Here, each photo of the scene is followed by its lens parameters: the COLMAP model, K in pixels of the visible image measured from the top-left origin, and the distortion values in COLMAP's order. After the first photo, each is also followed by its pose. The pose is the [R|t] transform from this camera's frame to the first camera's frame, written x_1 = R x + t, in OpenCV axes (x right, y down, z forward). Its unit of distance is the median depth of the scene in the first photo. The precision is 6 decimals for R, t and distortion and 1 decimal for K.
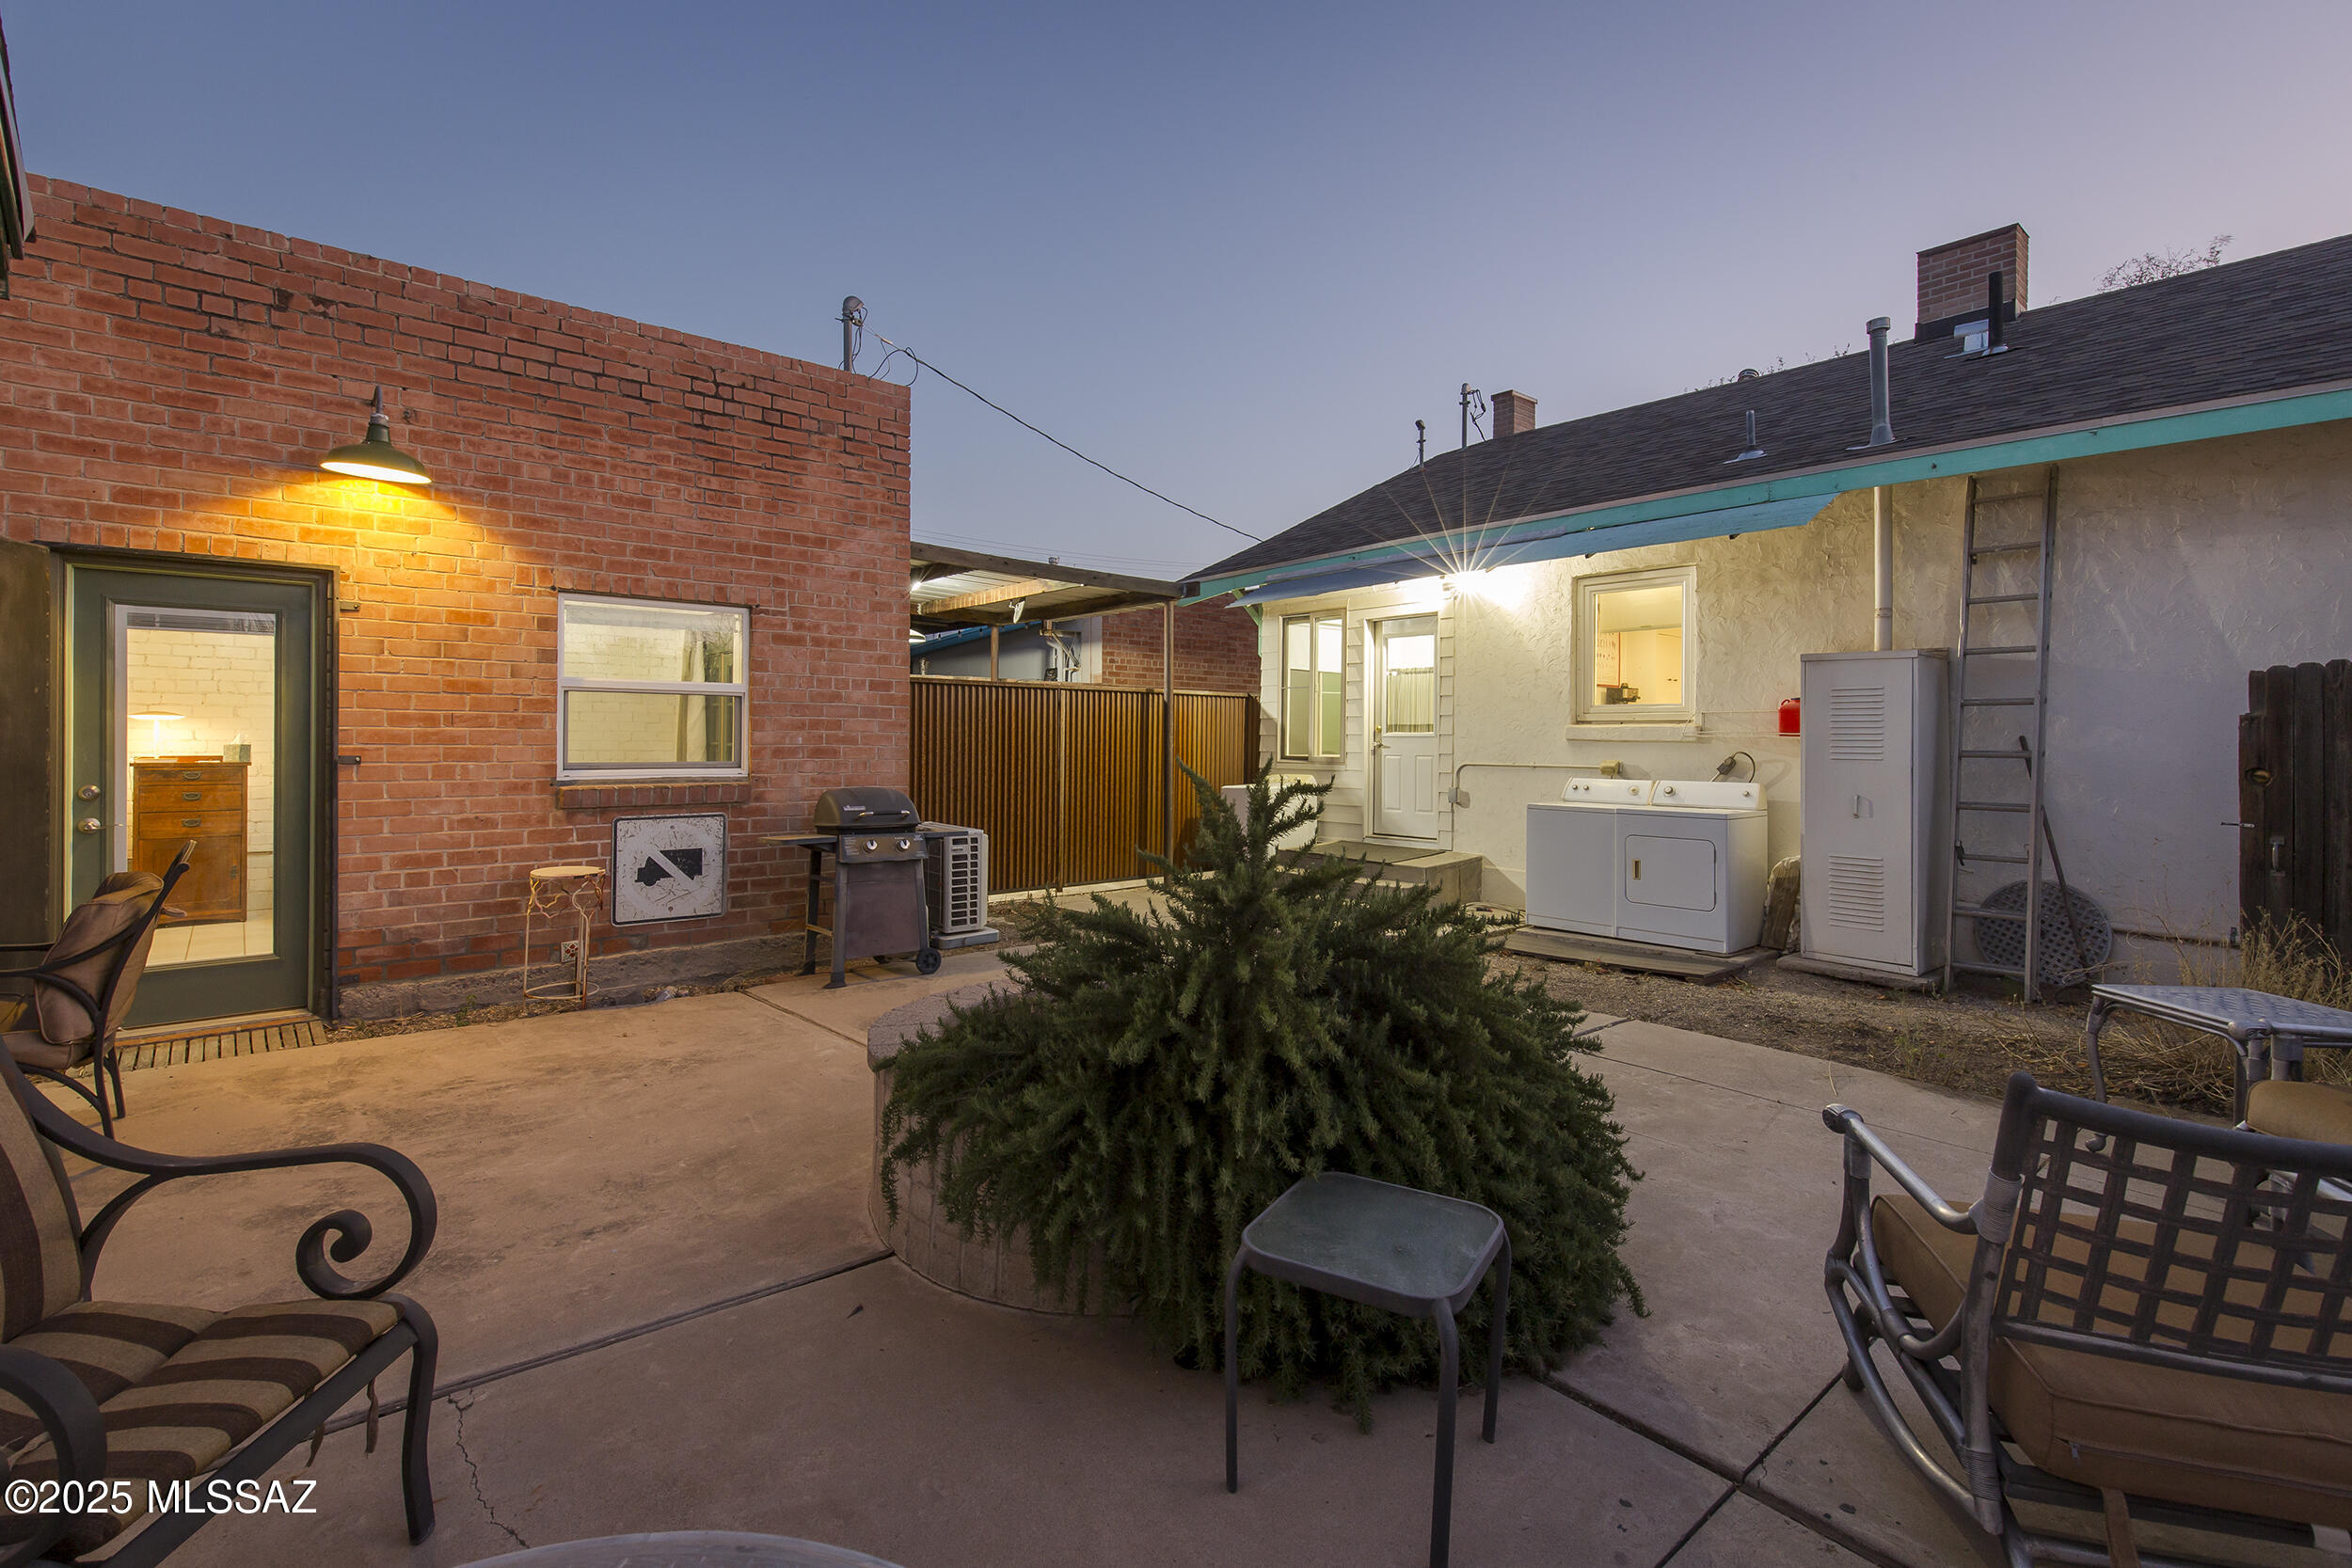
lens RADIAL K [[1074.6, 0, 1239.7], [0, 1074.6, 738.8], [0, 0, 1]] dist [-0.000629, 0.000168]
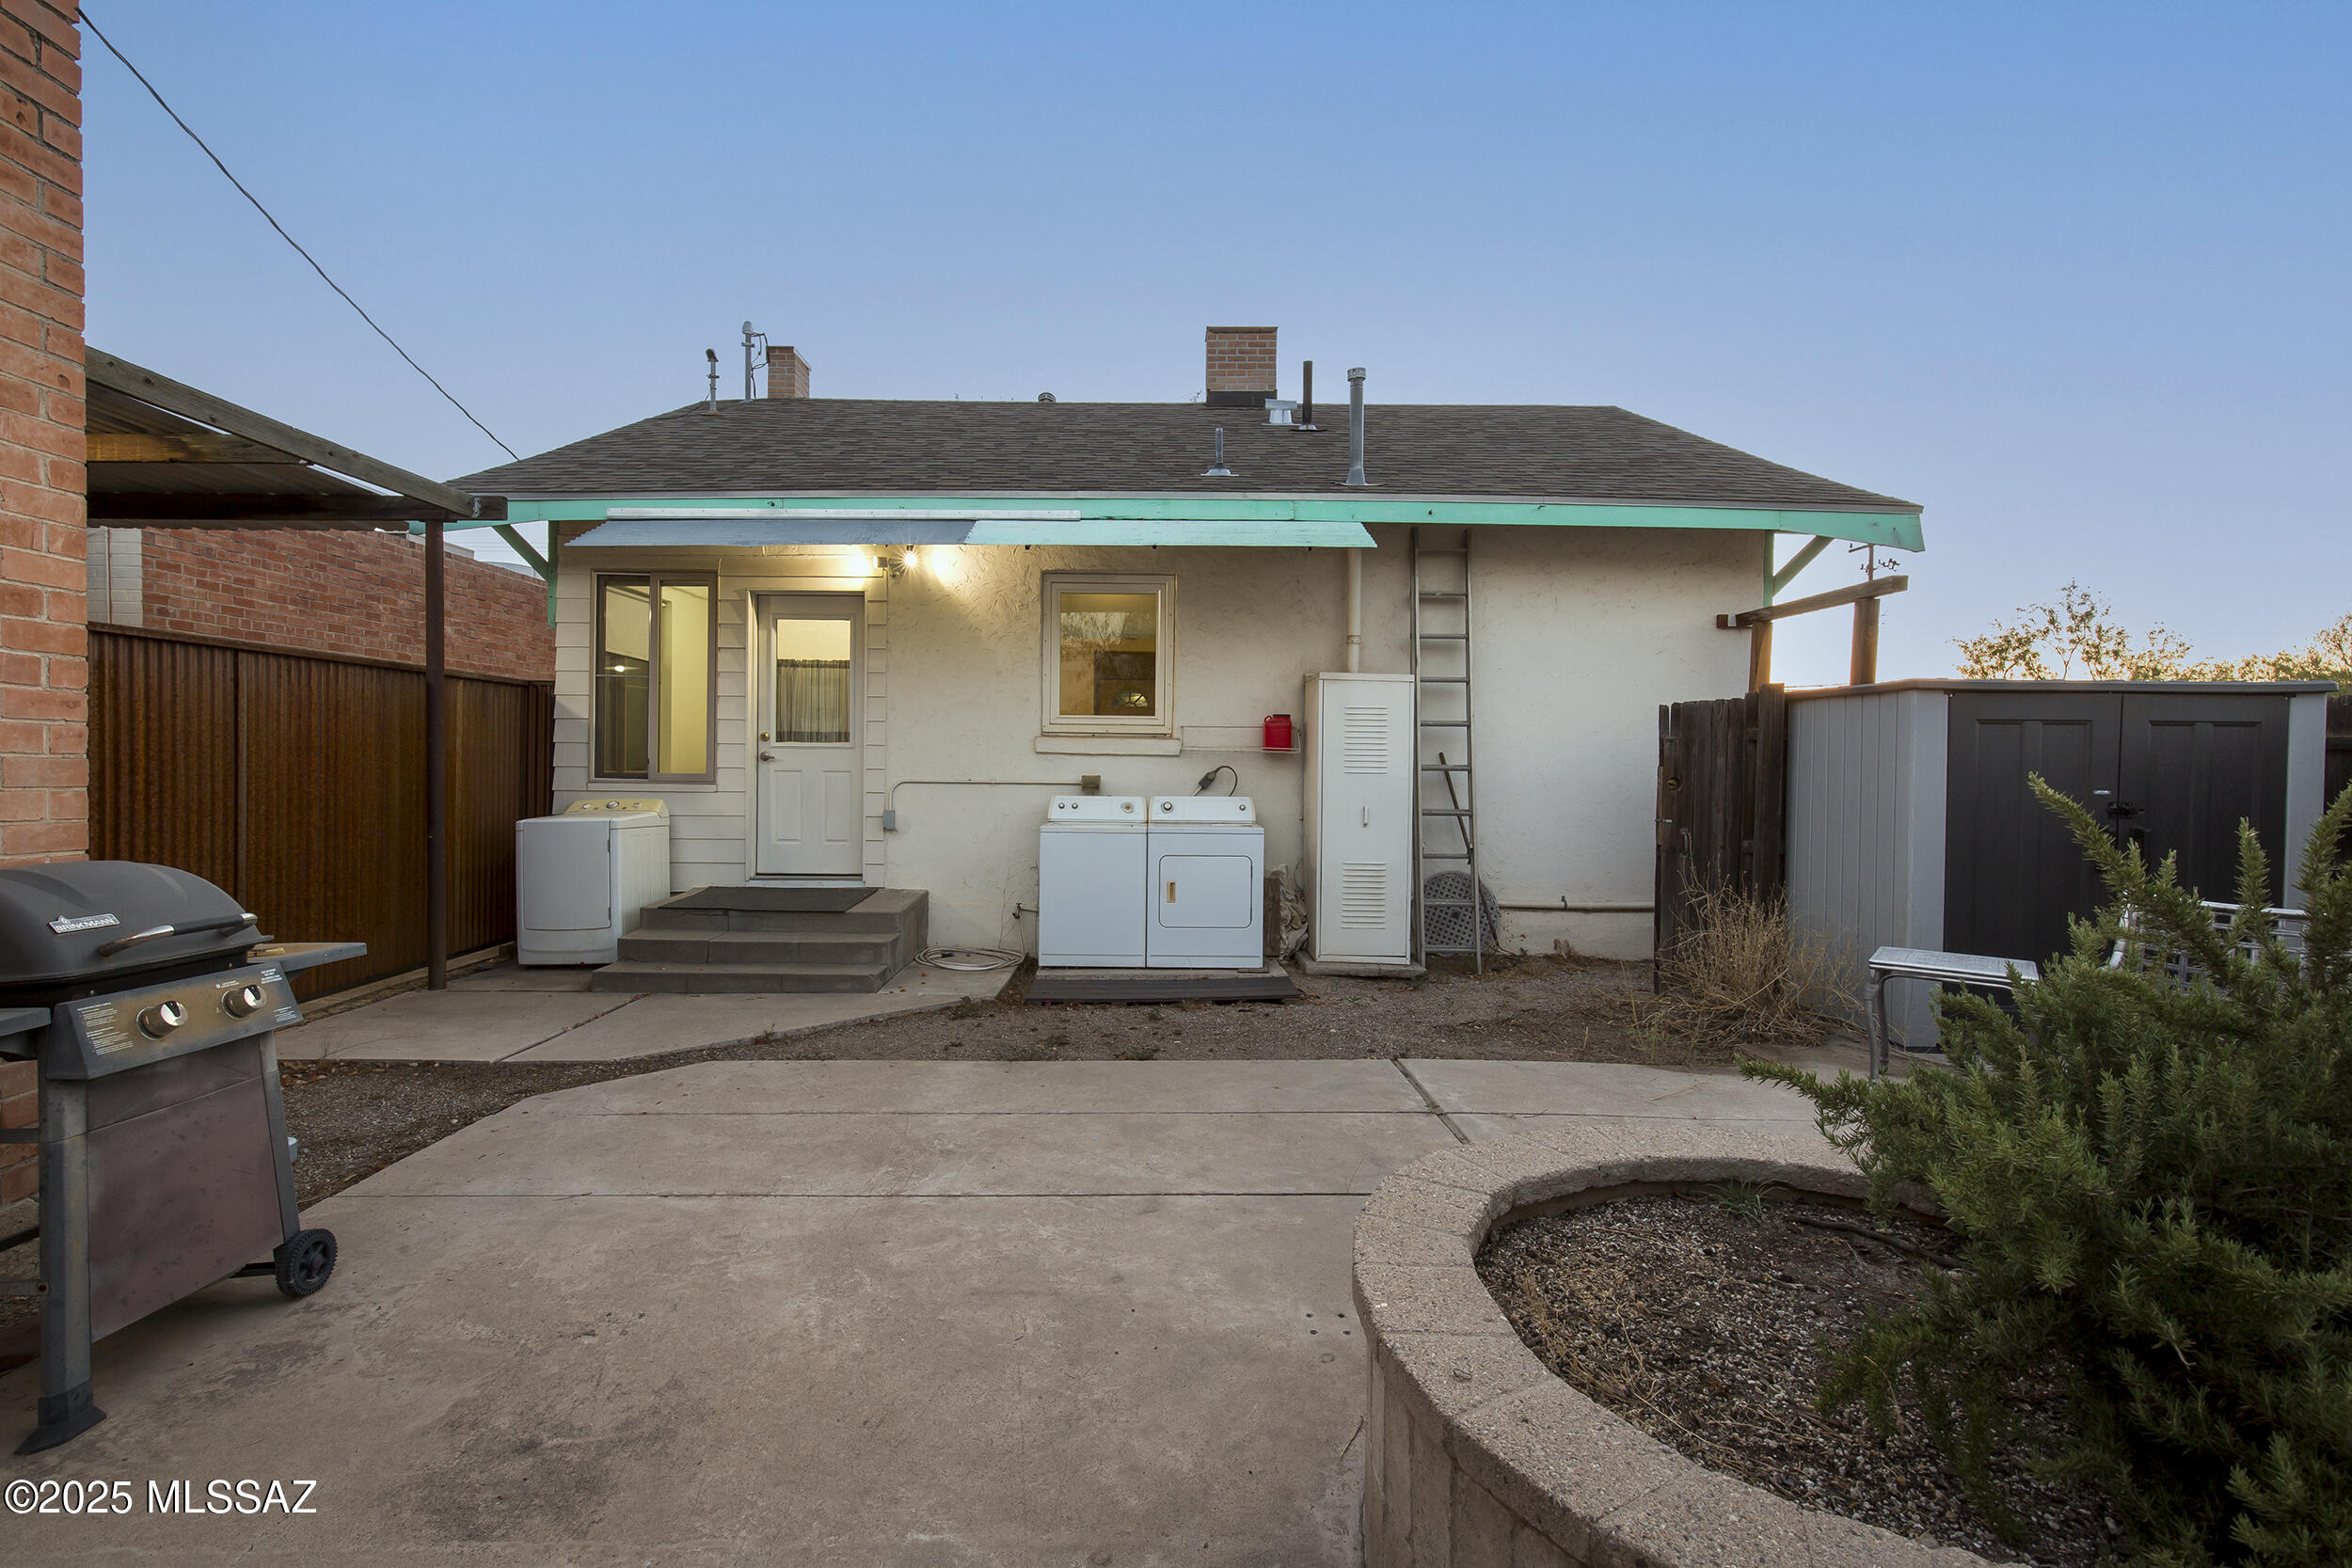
lens RADIAL K [[1034.8, 0, 1176.0], [0, 1034.8, 784.0], [0, 0, 1]] dist [0.000770, -0.000088]
pose [[0.676161, -0.014216, 0.736617, -0.228185], [-0.006416, 0.999662, 0.025182, 0.003886], [-0.736726, -0.021753, 0.675841, 0.304380]]
